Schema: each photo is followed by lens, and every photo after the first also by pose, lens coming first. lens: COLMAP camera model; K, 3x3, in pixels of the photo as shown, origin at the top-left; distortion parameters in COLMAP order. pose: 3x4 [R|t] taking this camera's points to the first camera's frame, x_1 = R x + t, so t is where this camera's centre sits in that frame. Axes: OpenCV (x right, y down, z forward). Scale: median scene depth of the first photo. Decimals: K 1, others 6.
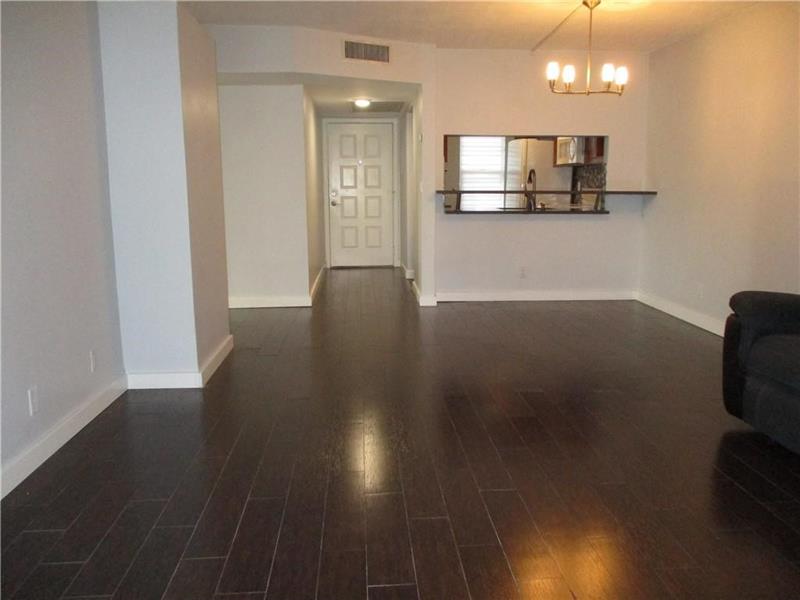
lens RADIAL K [[680.5, 0, 400.0], [0, 680.5, 300.0], [0, 0, 1]] dist [-0.008960, 0.001766]
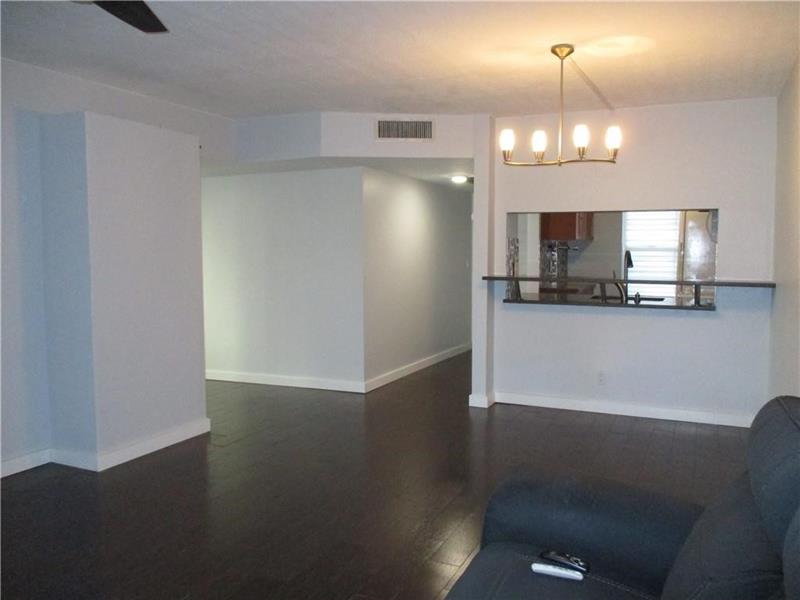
lens RADIAL K [[672.1, 0, 400.0], [0, 672.1, 300.0], [0, 0, 1]] dist [-0.001387, 0.001255]
pose [[0.879843, 0.039173, -0.473646, 0.389652], [-0.083509, 0.993835, -0.072931, -0.061646], [0.467869, 0.103722, 0.877690, 0.203030]]
